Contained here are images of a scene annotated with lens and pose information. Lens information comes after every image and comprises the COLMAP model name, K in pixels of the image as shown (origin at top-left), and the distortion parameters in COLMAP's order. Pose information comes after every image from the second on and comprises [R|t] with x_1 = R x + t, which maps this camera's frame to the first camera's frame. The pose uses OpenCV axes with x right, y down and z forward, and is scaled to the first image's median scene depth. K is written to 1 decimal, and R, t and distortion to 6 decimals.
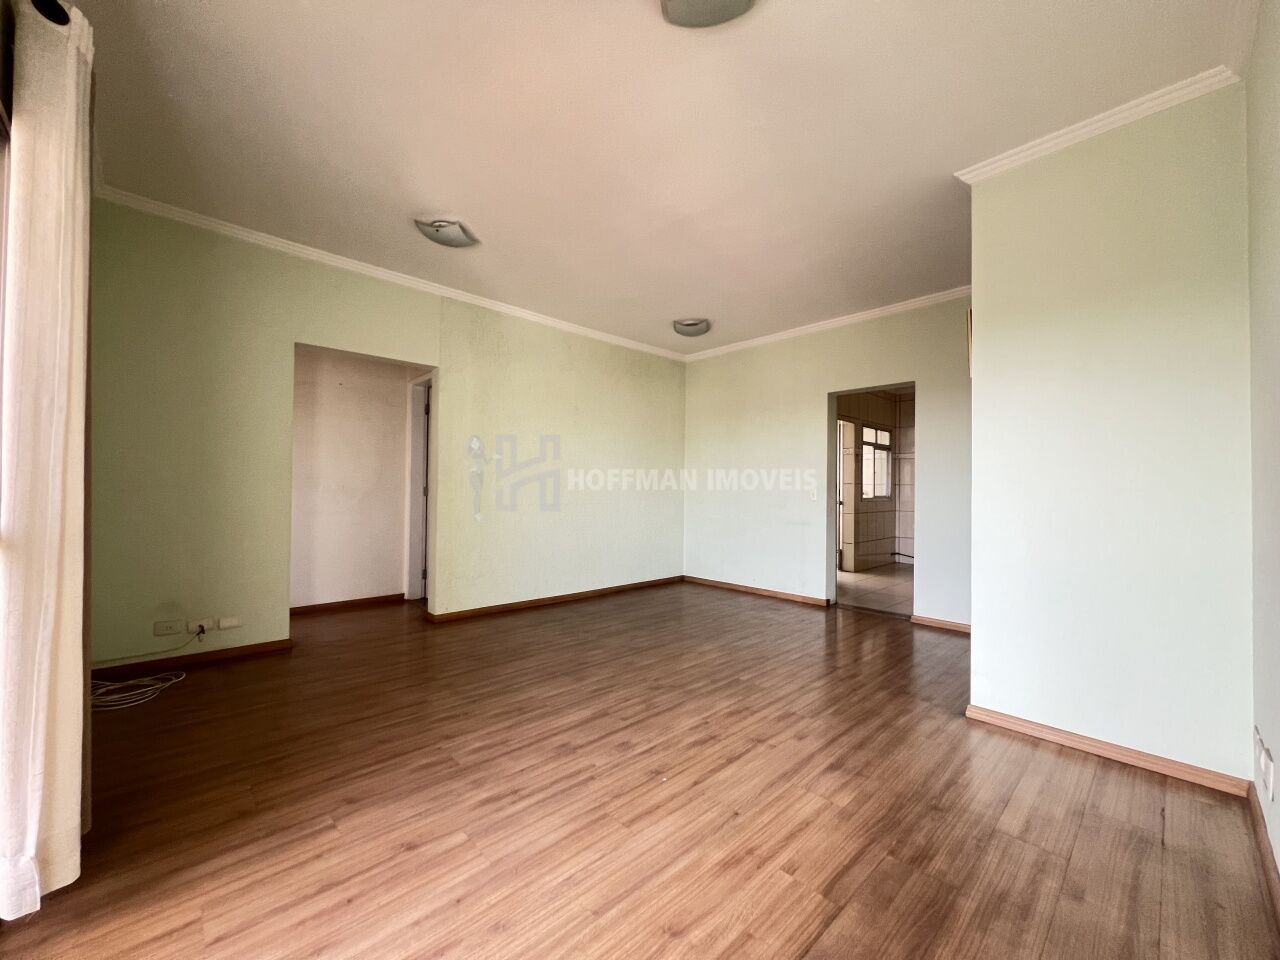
lens RADIAL K [[507.9, 0, 637.1], [0, 507.9, 482.9], [0, 0, 1]] dist [0.000463, 0.000128]
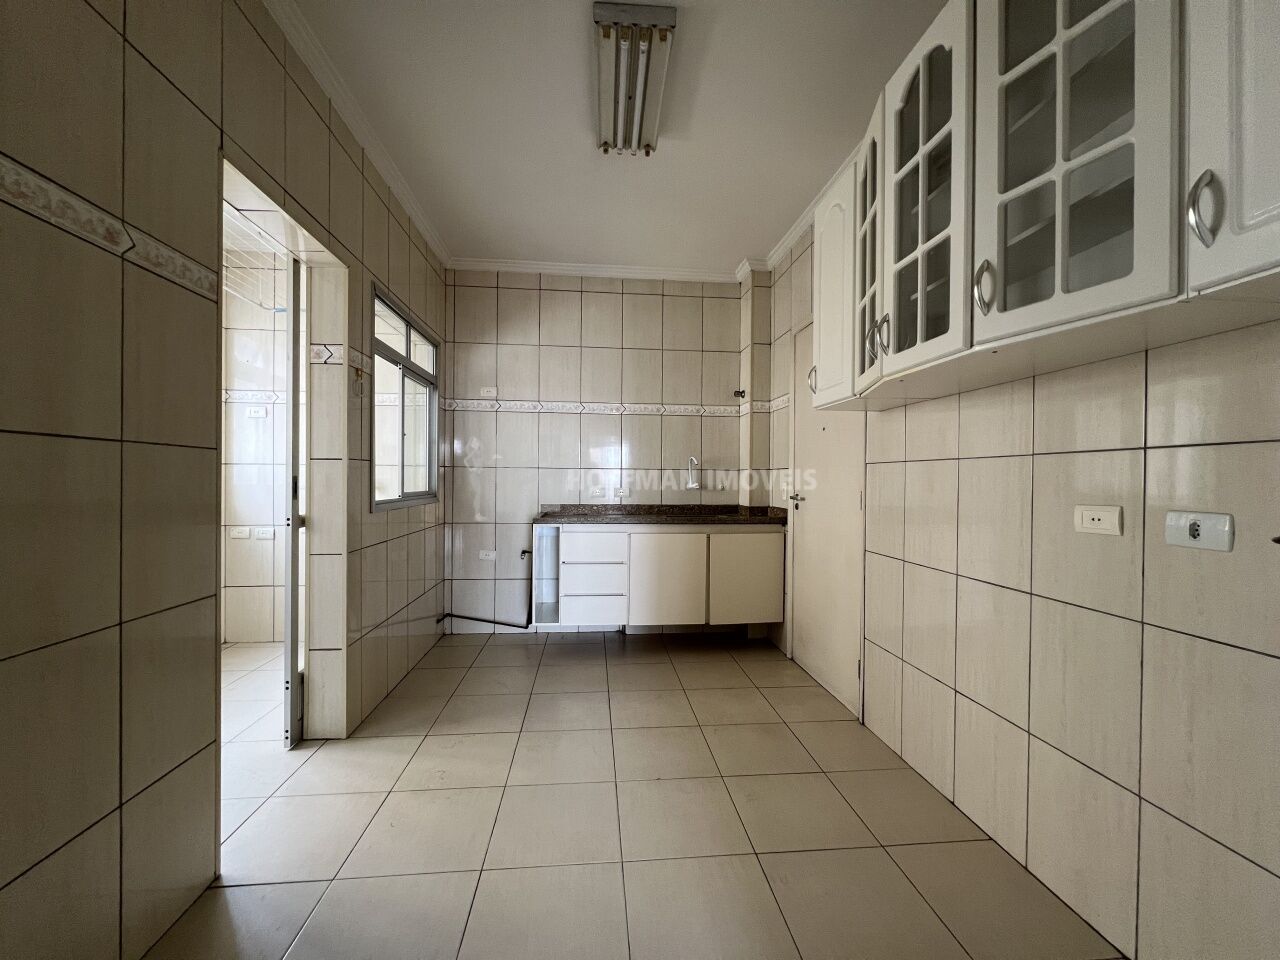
lens RADIAL K [[507.9, 0, 637.1], [0, 507.9, 482.9], [0, 0, 1]] dist [0.000463, 0.000128]
pose [[0.613034, -0.009392, 0.790001, 0.269683], [-0.009303, 0.999774, 0.019105, 0.008490], [-0.790002, -0.019061, 0.612808, 0.620936]]
